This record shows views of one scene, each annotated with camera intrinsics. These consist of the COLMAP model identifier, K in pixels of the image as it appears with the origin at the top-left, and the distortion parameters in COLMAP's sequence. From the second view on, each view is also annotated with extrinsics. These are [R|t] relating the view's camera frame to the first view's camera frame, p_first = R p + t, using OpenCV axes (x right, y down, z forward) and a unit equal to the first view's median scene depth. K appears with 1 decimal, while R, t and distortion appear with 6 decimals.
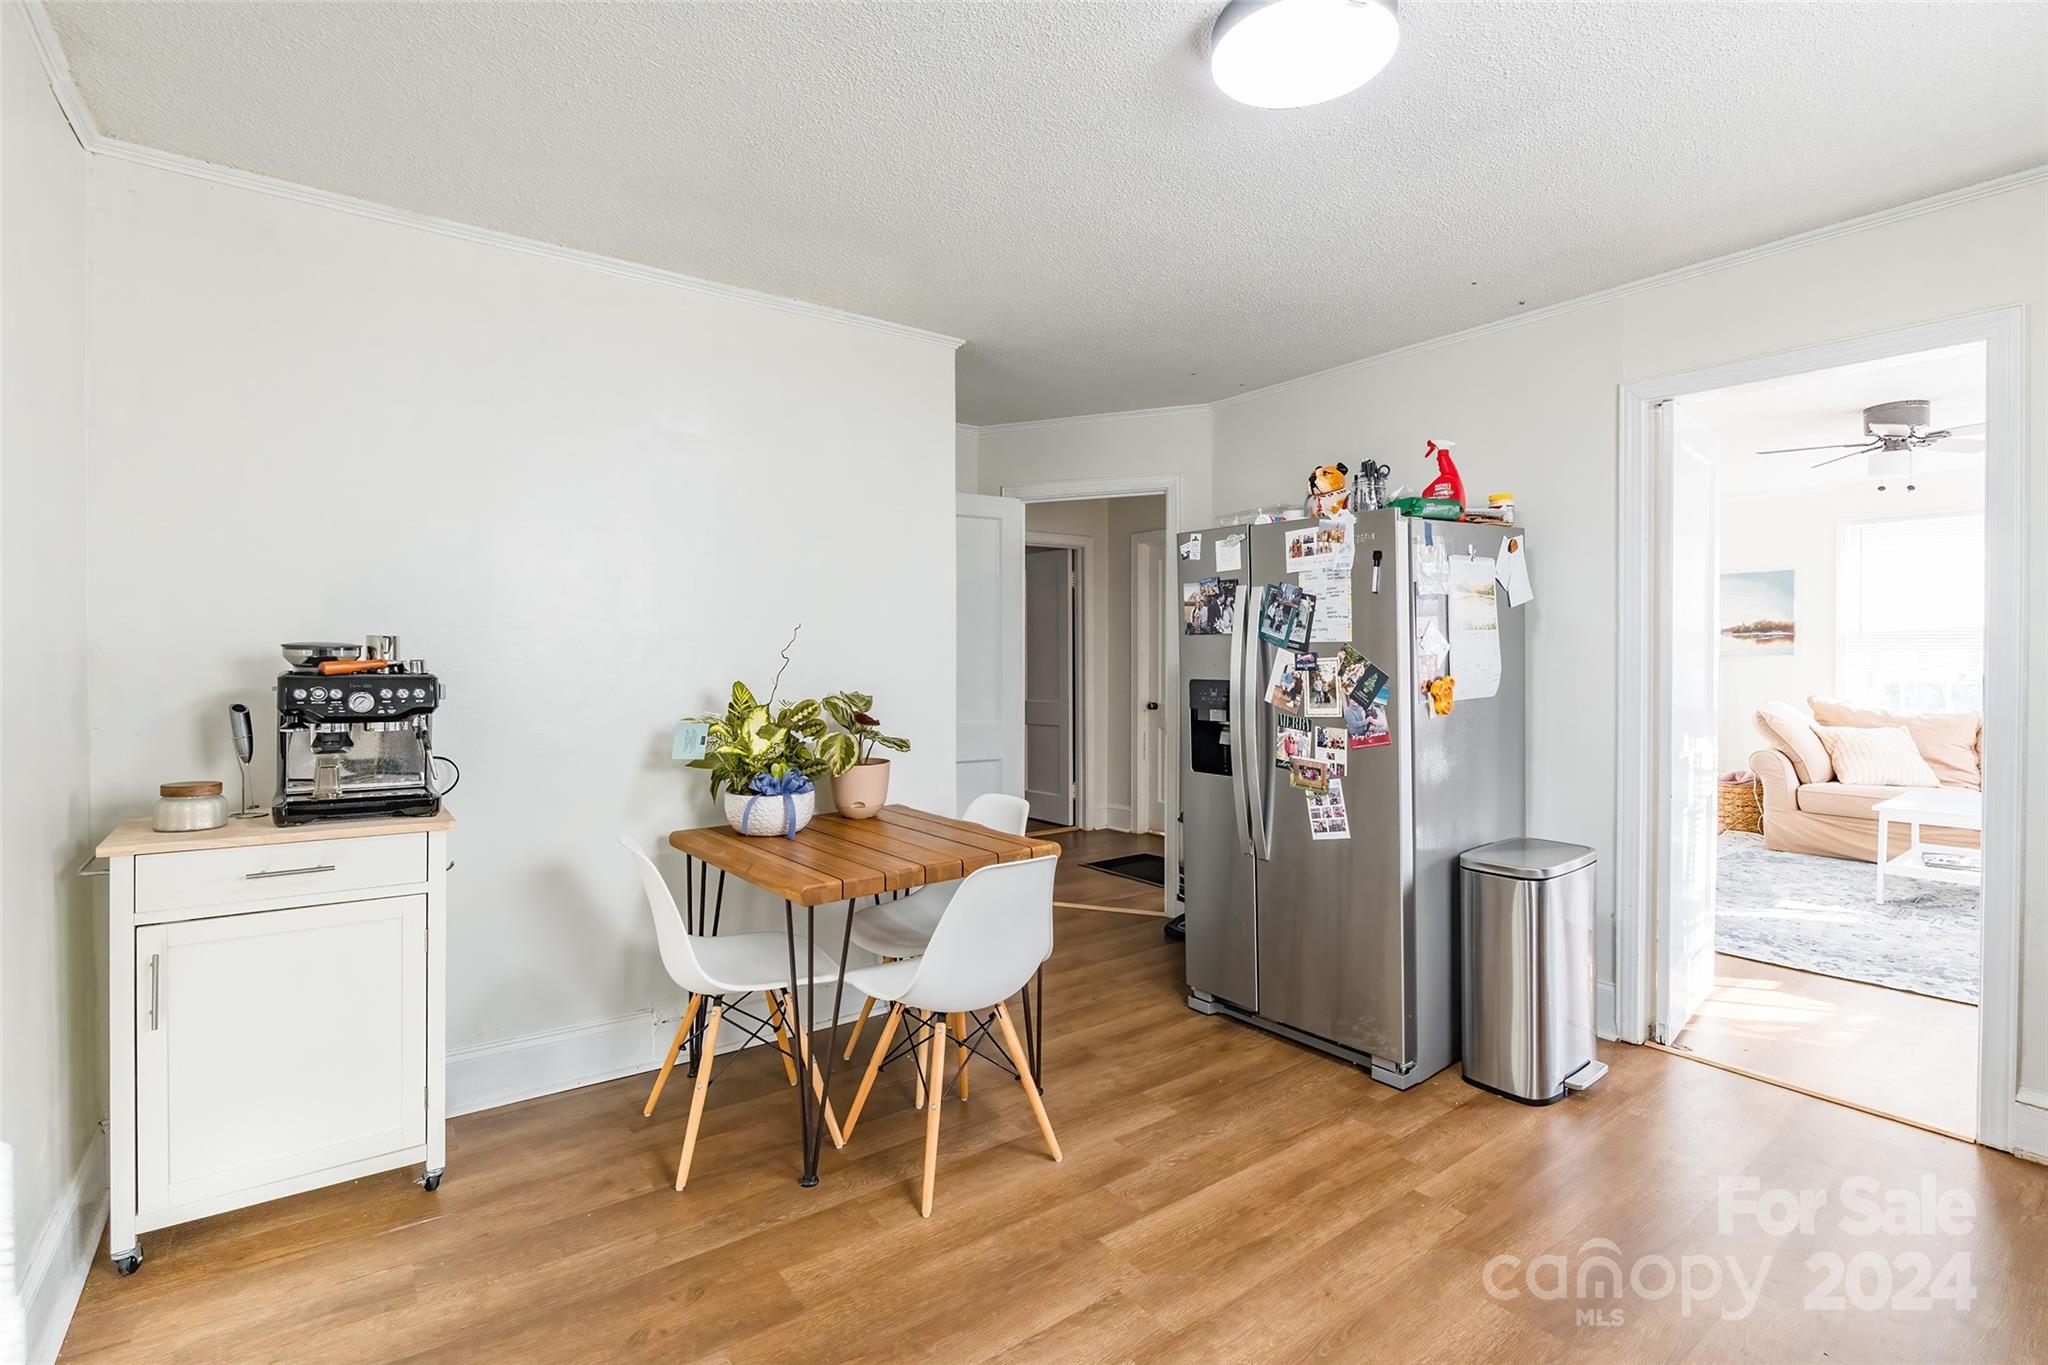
lens RADIAL K [[954.2, 0, 1022.0], [0, 954.2, 667.9], [0, 0, 1]] dist [-0.005102, -0.000185]
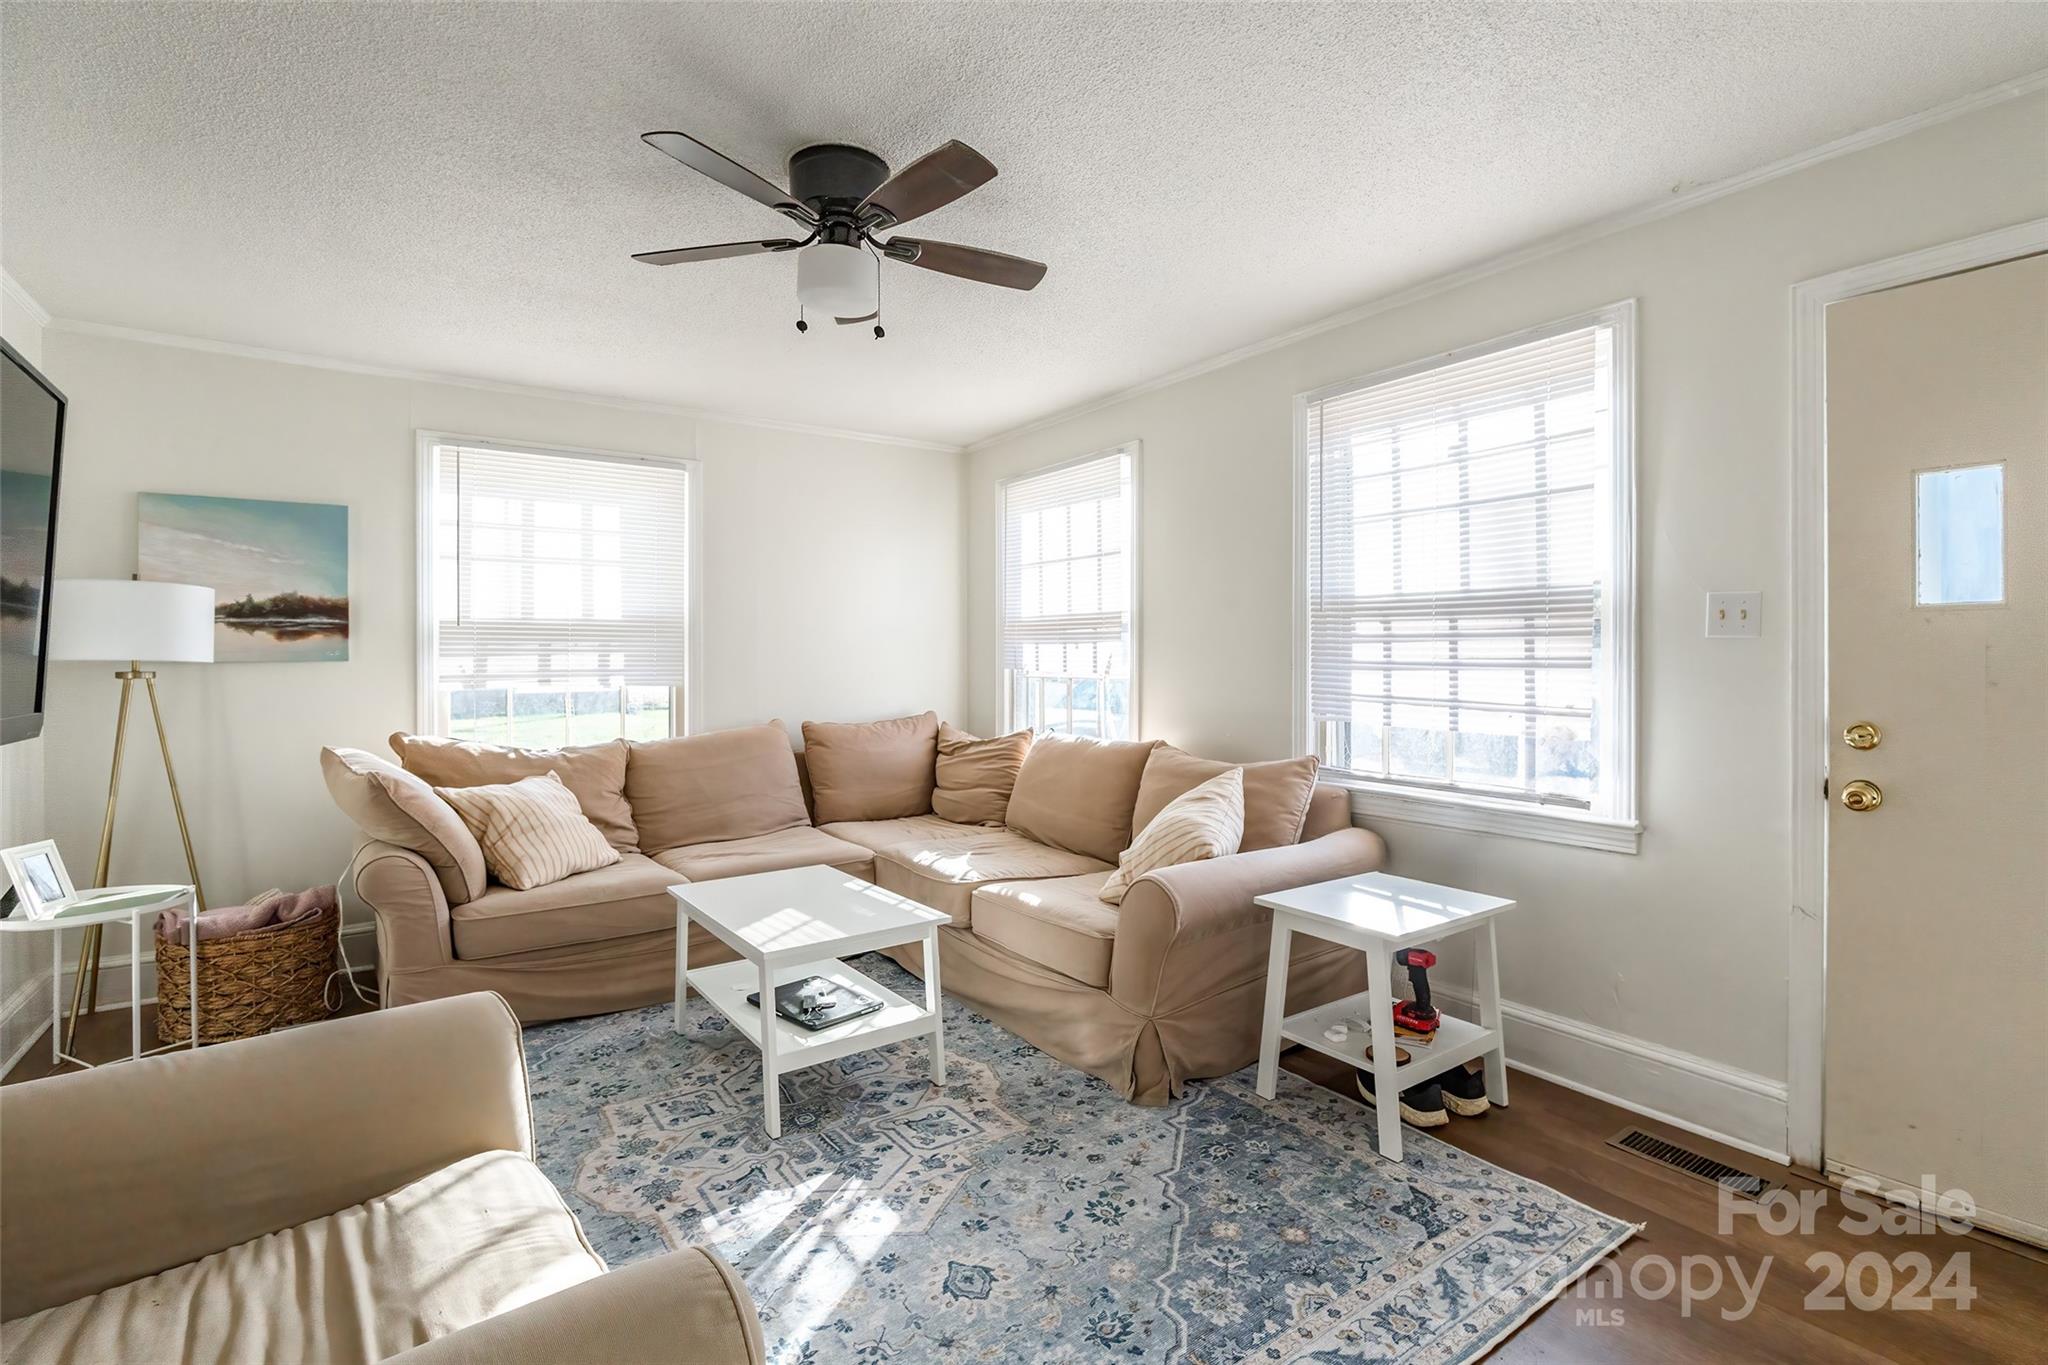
lens RADIAL K [[954.2, 0, 1035.5], [0, 954.2, 665.8], [0, 0, 1]] dist [-0.005102, -0.000185]
pose [[0.025843, -0.008005, 0.999634, 0.625098], [0.019988, 0.999772, 0.007490, -0.015442], [-0.999466, 0.019787, 0.025997, 1.357650]]
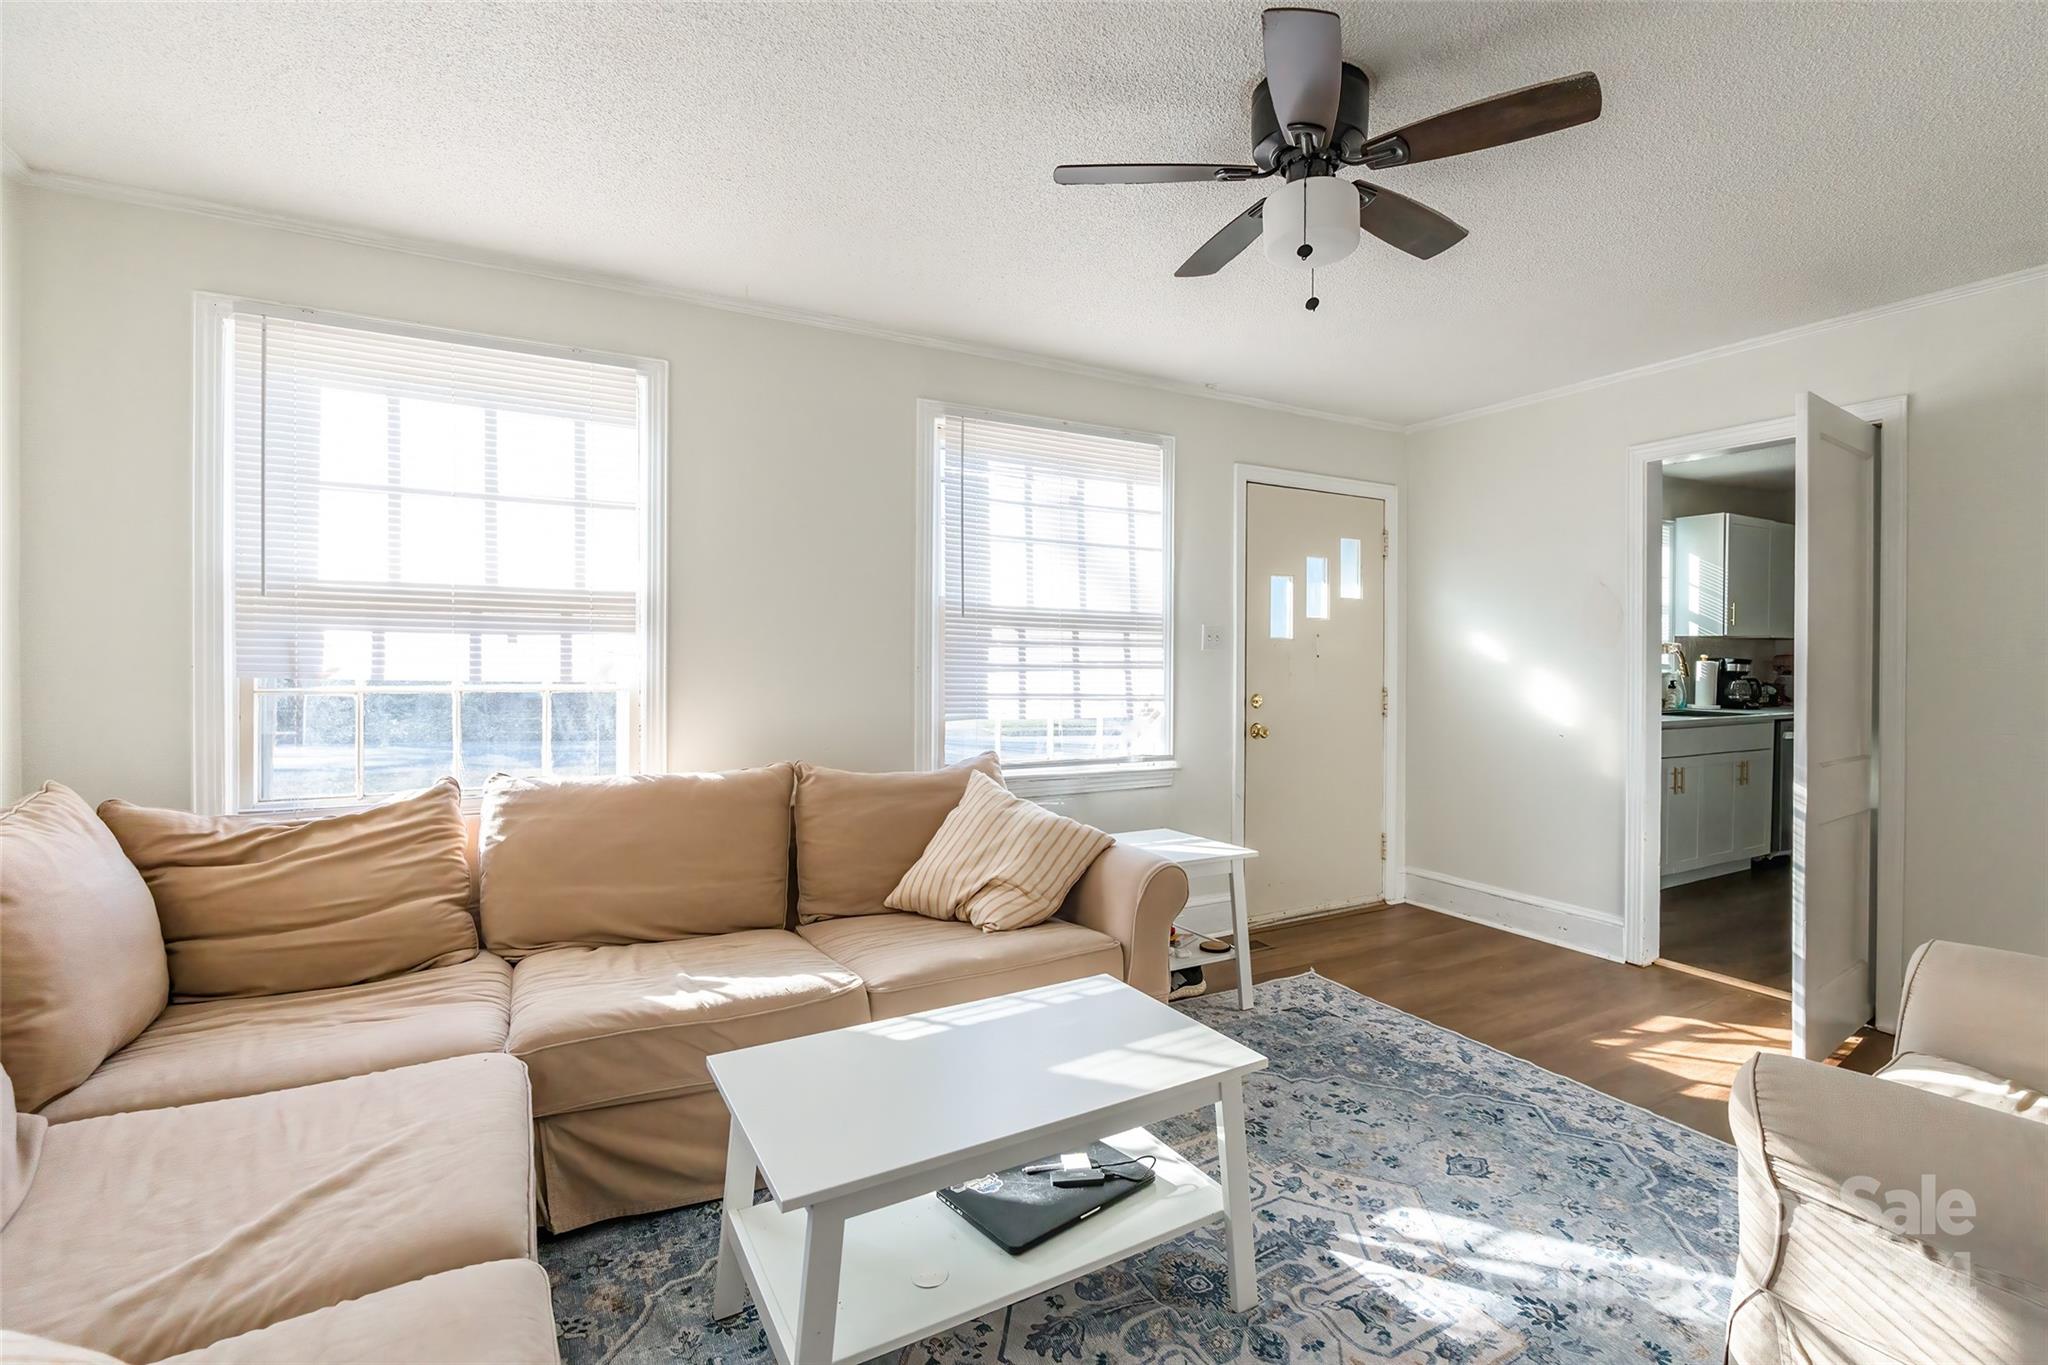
lens RADIAL K [[980.9, 0, 1027.2], [0, 980.9, 667.8], [0, 0, 1]] dist [-0.029803, -0.000014]
pose [[-0.993977, -0.002791, 0.109555, 1.548112], [-0.000793, 0.999833, 0.018275, -0.022536], [-0.109588, 0.018078, -0.993813, 2.263455]]
